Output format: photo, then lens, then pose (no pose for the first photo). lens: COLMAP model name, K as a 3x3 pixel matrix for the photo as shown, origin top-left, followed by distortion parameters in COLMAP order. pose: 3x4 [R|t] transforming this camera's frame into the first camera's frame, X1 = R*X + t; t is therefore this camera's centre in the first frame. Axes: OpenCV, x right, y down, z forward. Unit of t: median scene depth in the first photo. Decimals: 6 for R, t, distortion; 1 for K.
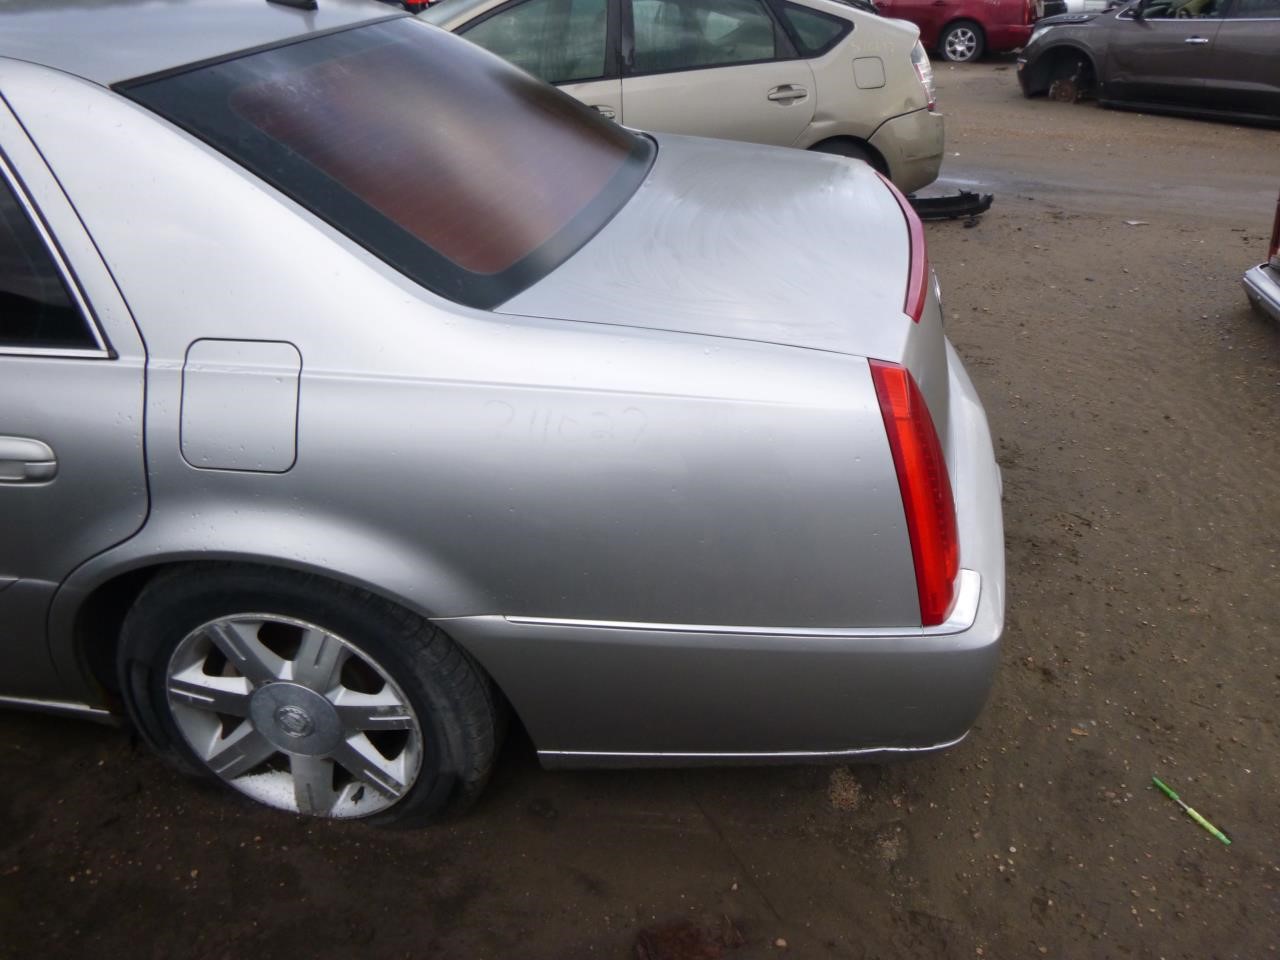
lens RADIAL K [[973.9, 0, 643.9], [0, 973.9, 486.2], [0, 0, 1]] dist [-0.021698, -0.009302]
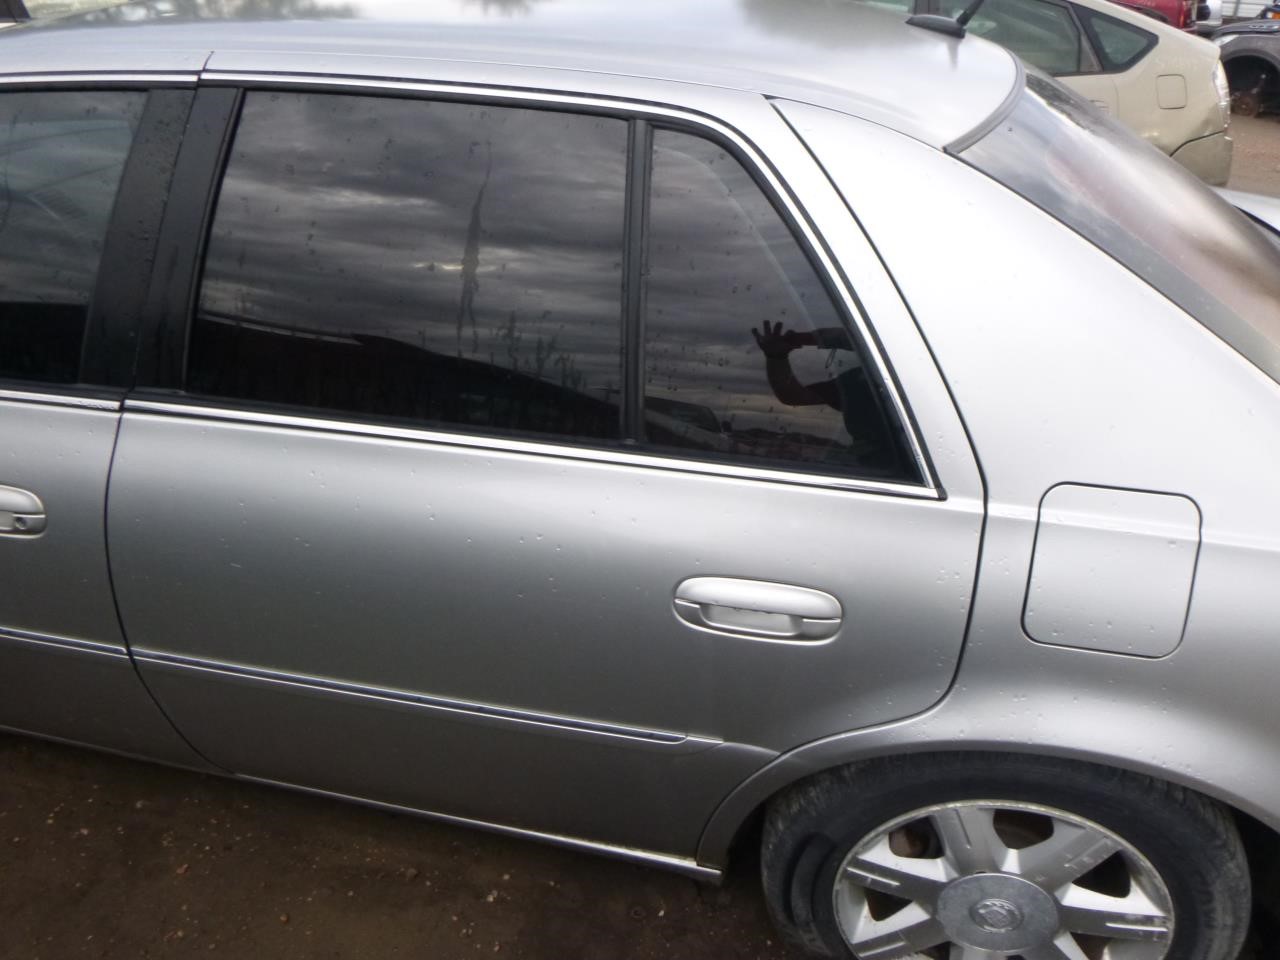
lens RADIAL K [[973.9, 0, 639.3], [0, 973.9, 485.3], [0, 0, 1]] dist [-0.021698, -0.009302]
pose [[0.997446, 0.059145, -0.040037, -0.667931], [-0.058374, 0.998092, 0.020143, -0.126548], [0.041152, -0.017754, 0.998995, 0.171942]]
